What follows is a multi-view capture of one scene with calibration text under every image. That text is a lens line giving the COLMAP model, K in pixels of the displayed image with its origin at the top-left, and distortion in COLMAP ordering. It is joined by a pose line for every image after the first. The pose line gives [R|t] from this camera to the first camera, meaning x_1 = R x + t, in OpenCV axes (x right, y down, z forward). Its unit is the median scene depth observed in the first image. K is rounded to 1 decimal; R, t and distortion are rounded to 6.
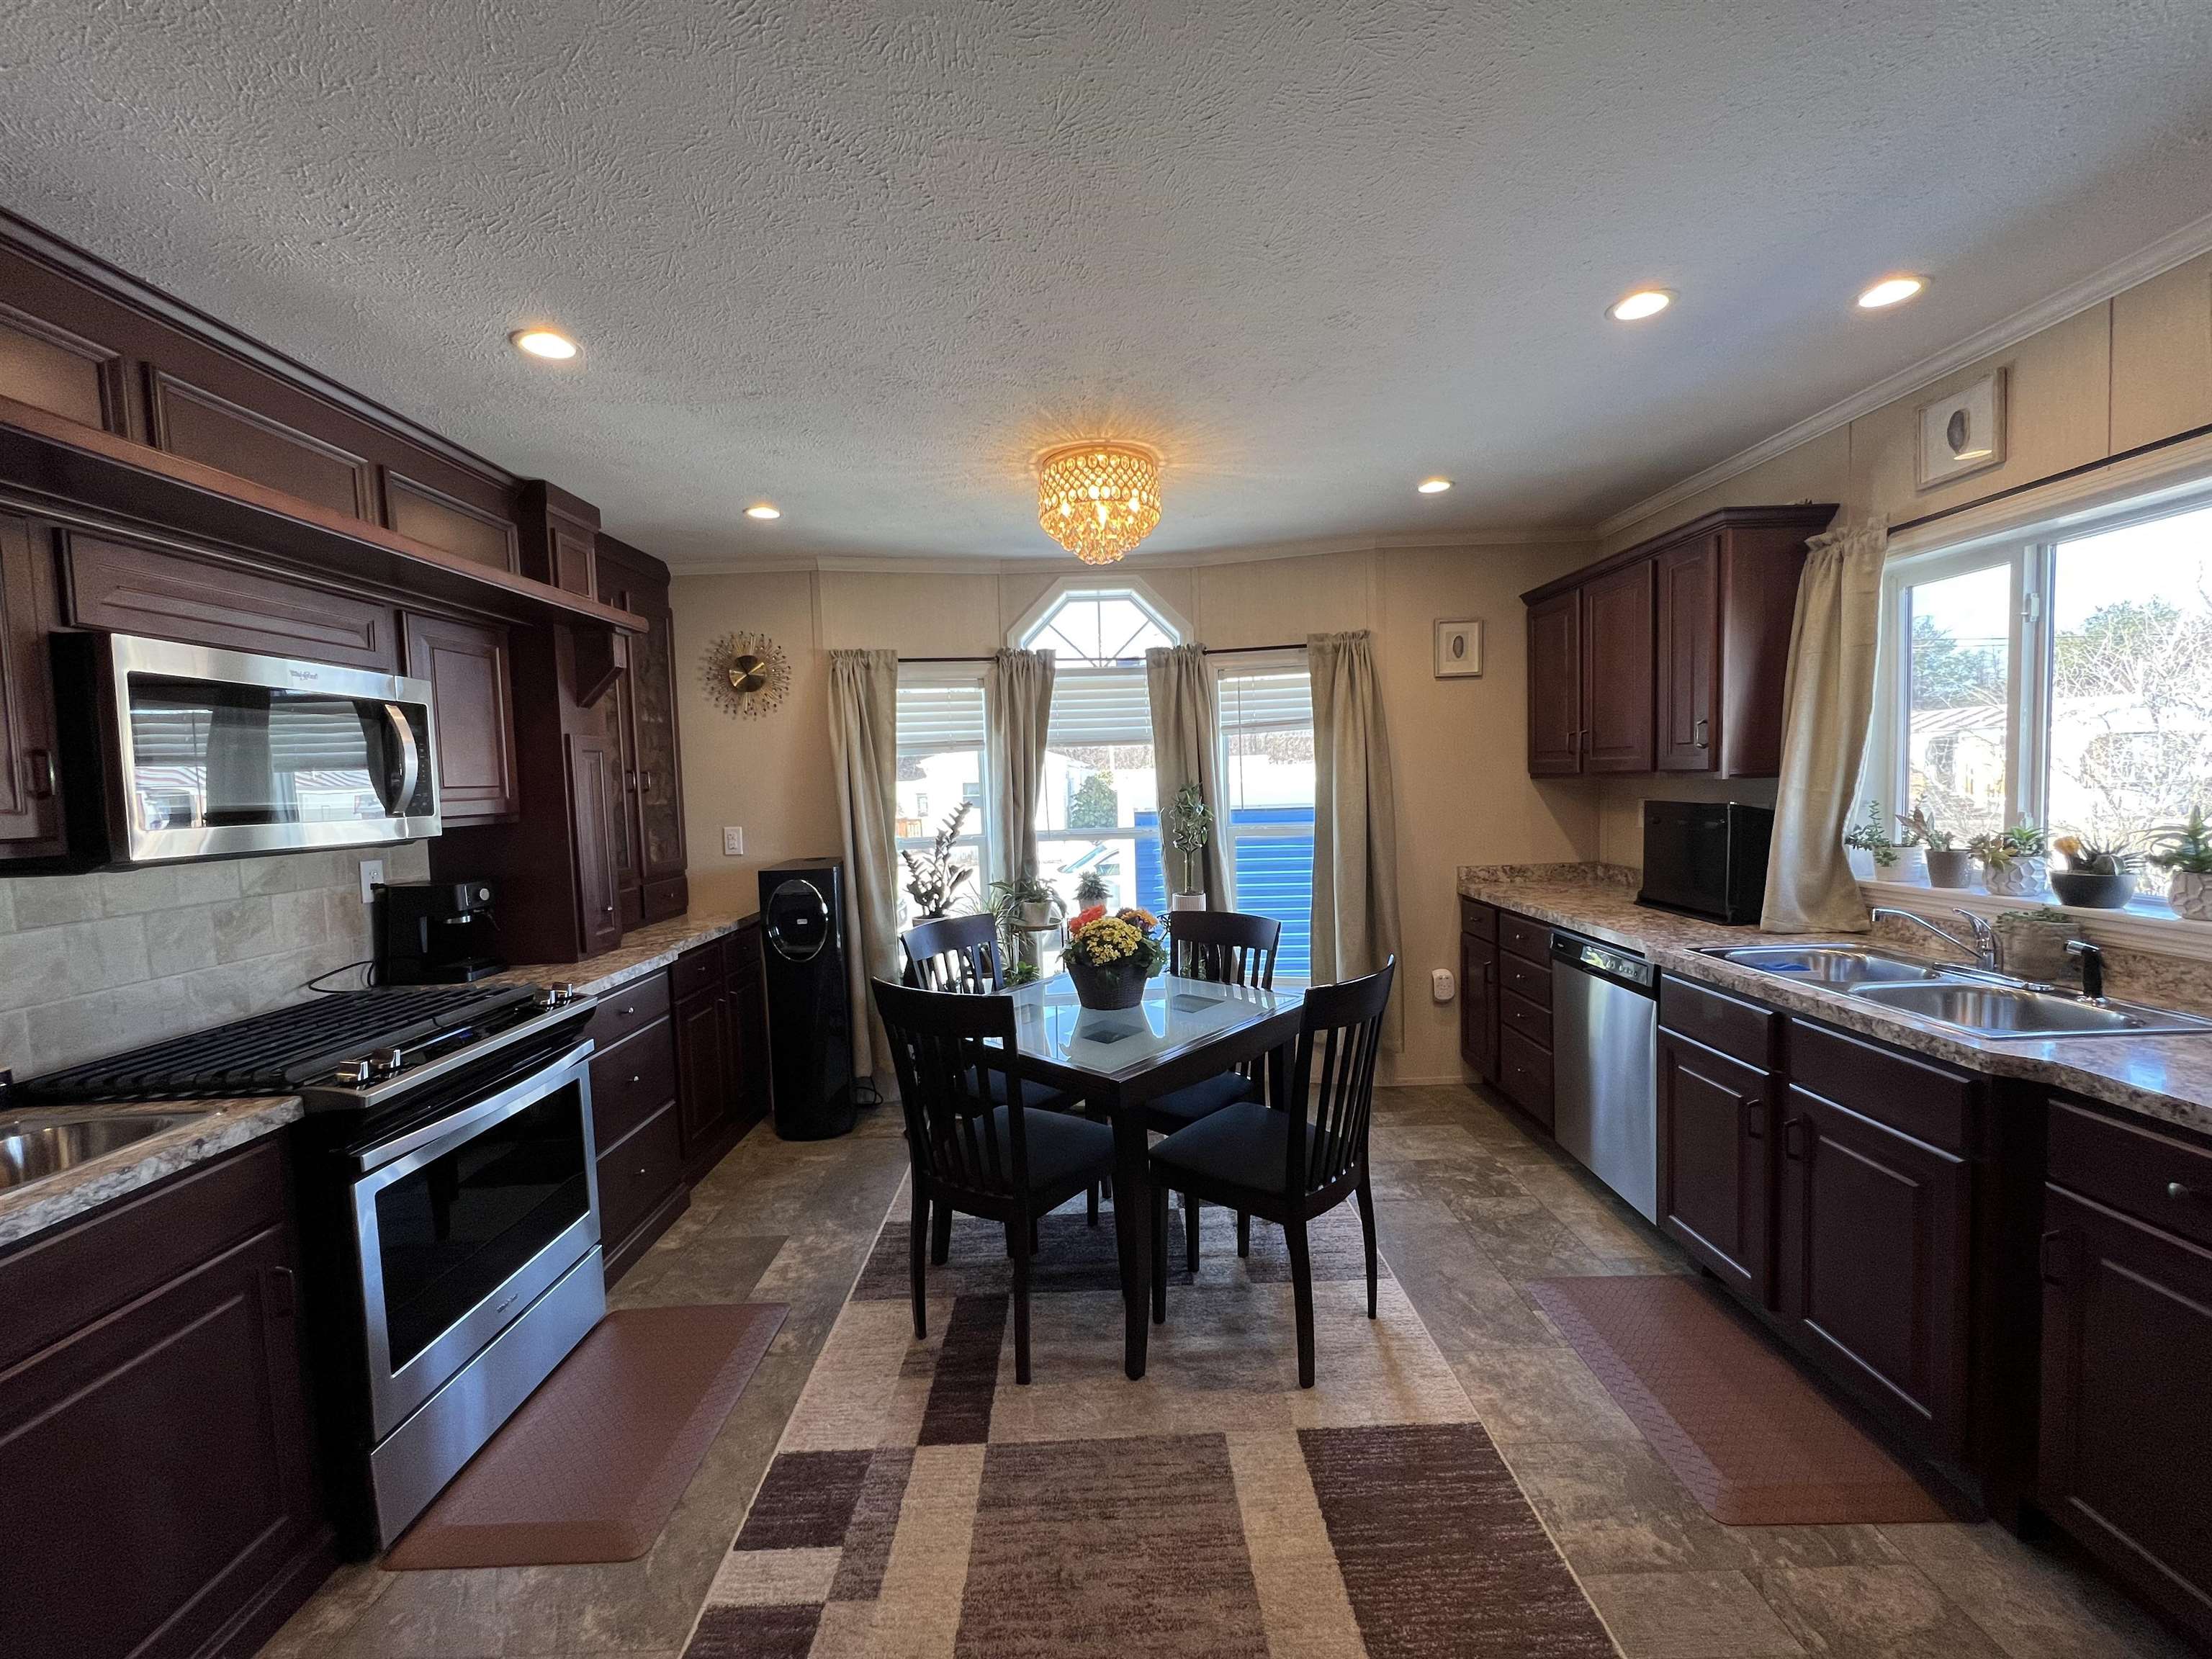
lens RADIAL K [[885.0, 0, 1103.5], [0, 885.0, 825.1], [0, 0, 1]] dist [-0.000030, -0.000267]
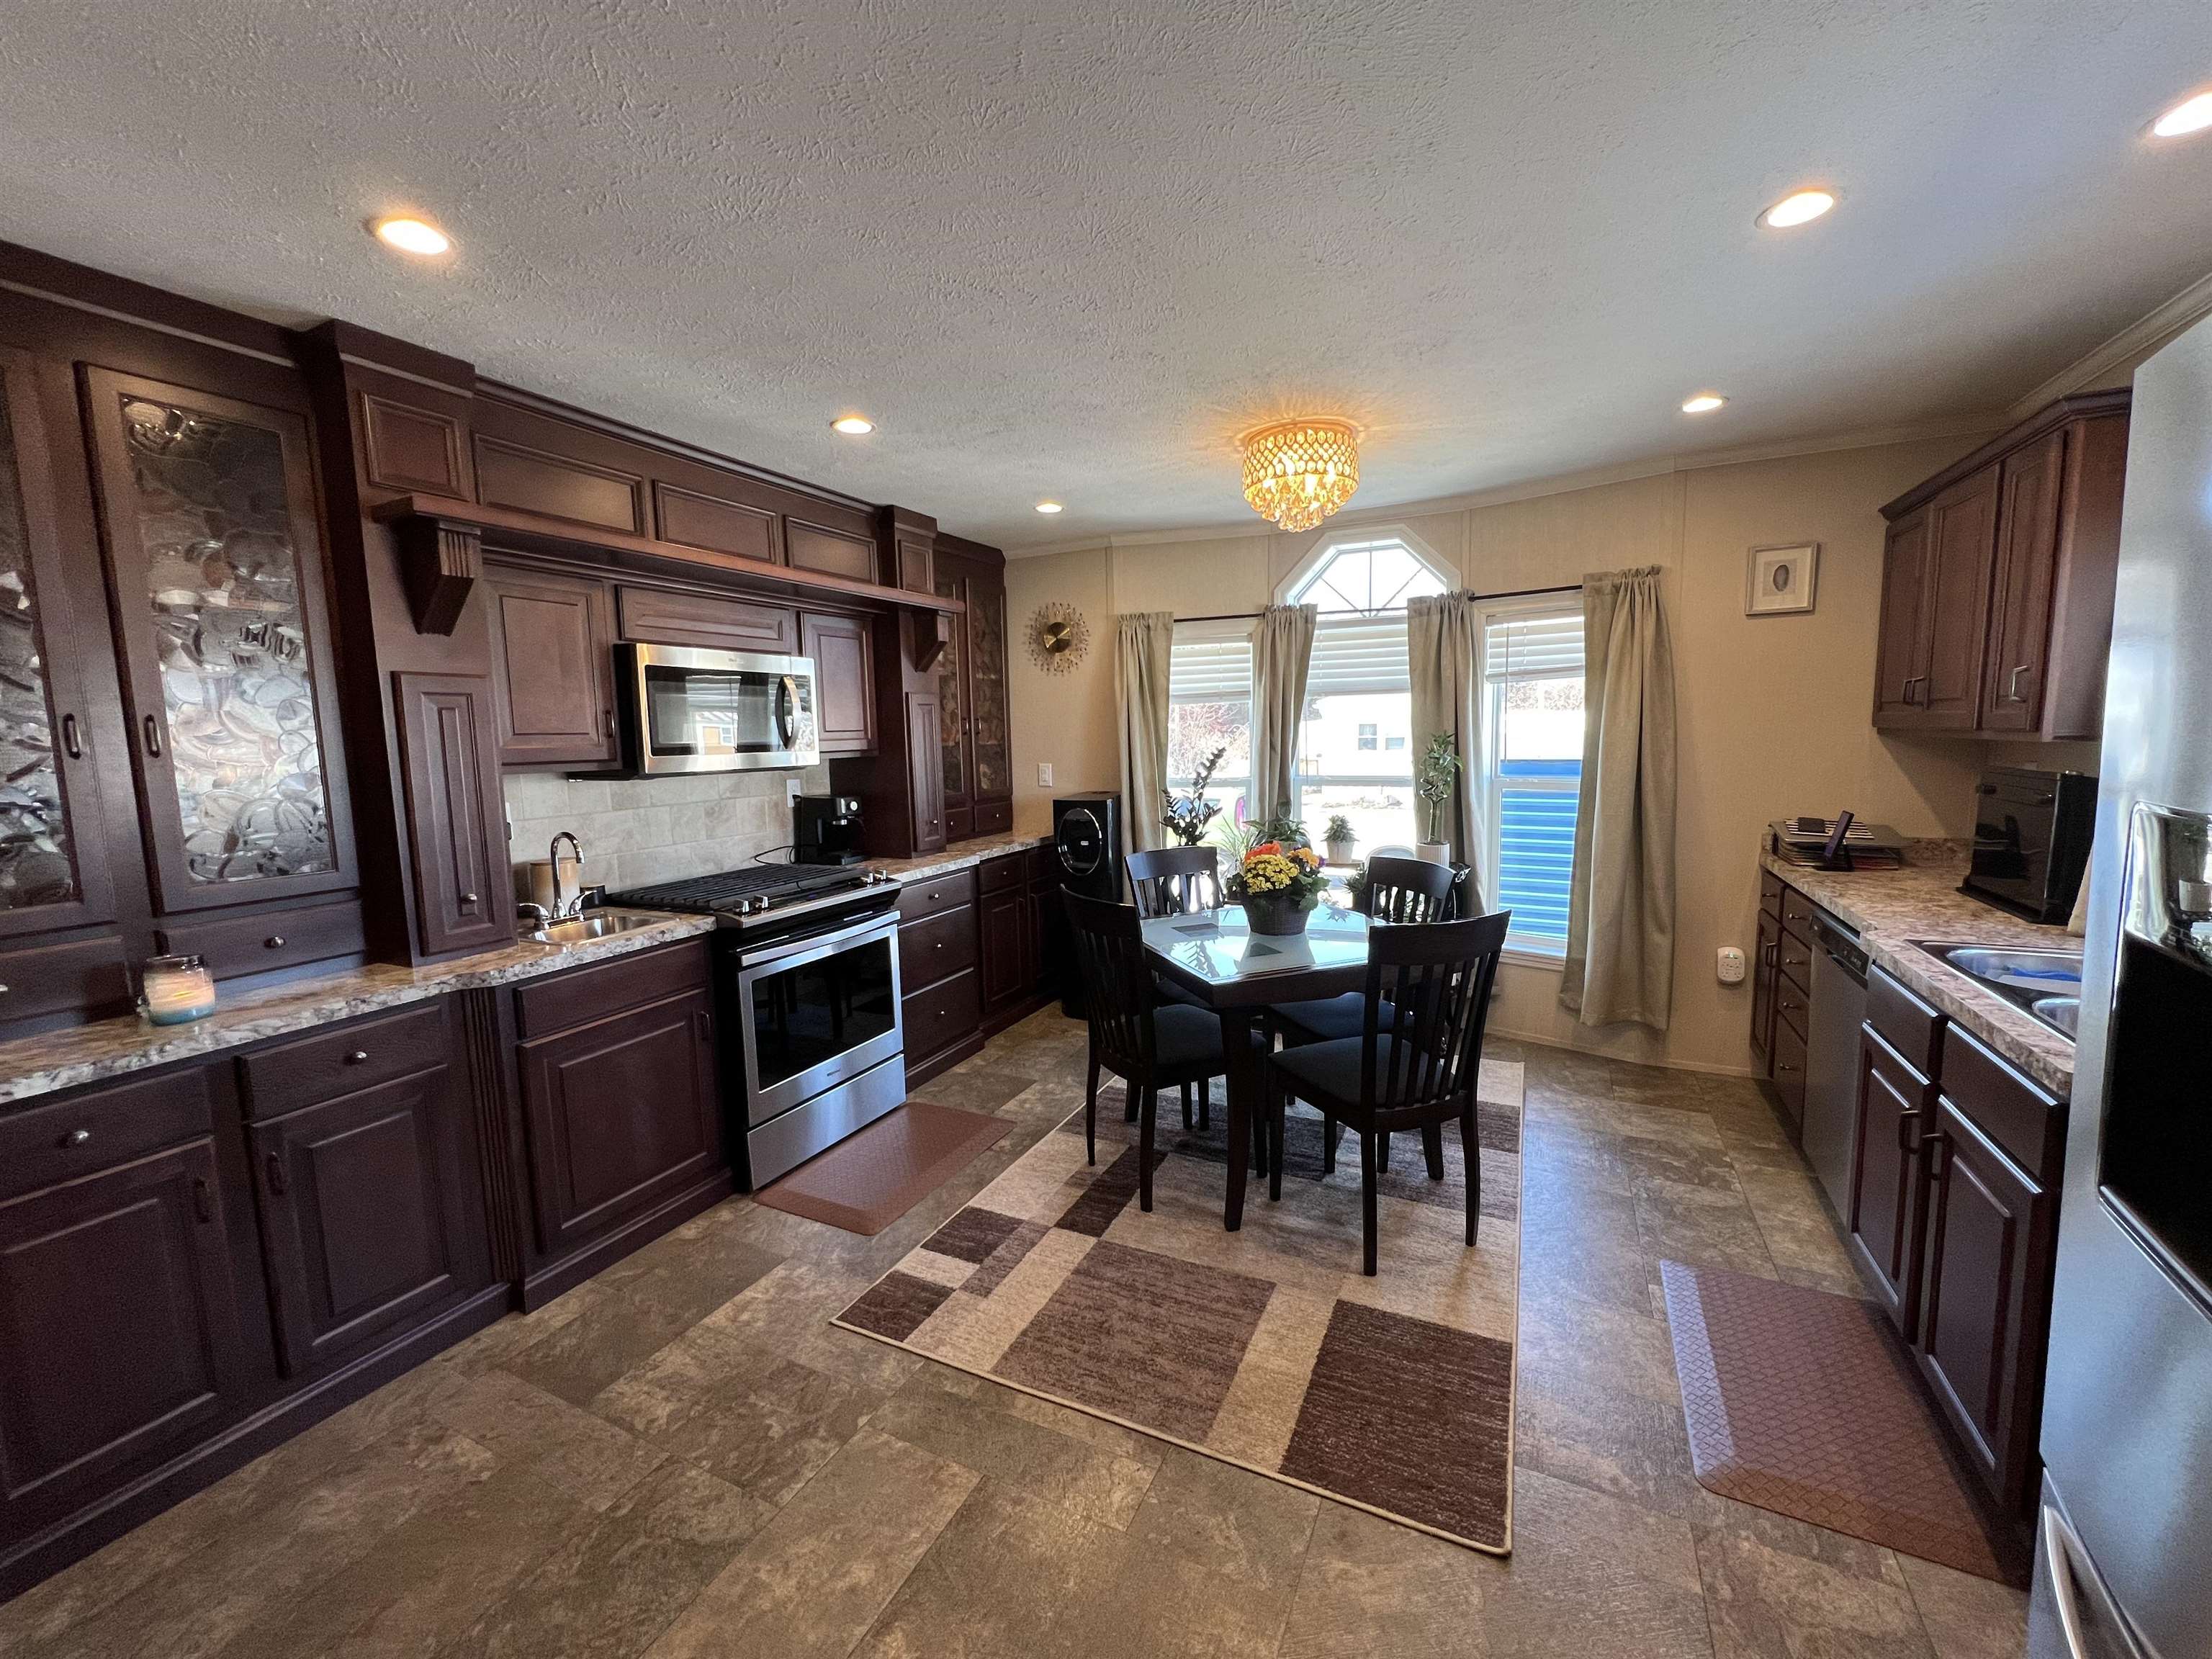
lens RADIAL K [[885.0, 0, 1102.6], [0, 885.0, 825.9], [0, 0, 1]] dist [-0.000030, -0.000267]
pose [[0.893650, 0.061427, -0.444541, 0.341205], [-0.030576, 0.996620, 0.076247, -0.012477], [0.447722, -0.054546, 0.892508, -0.115421]]
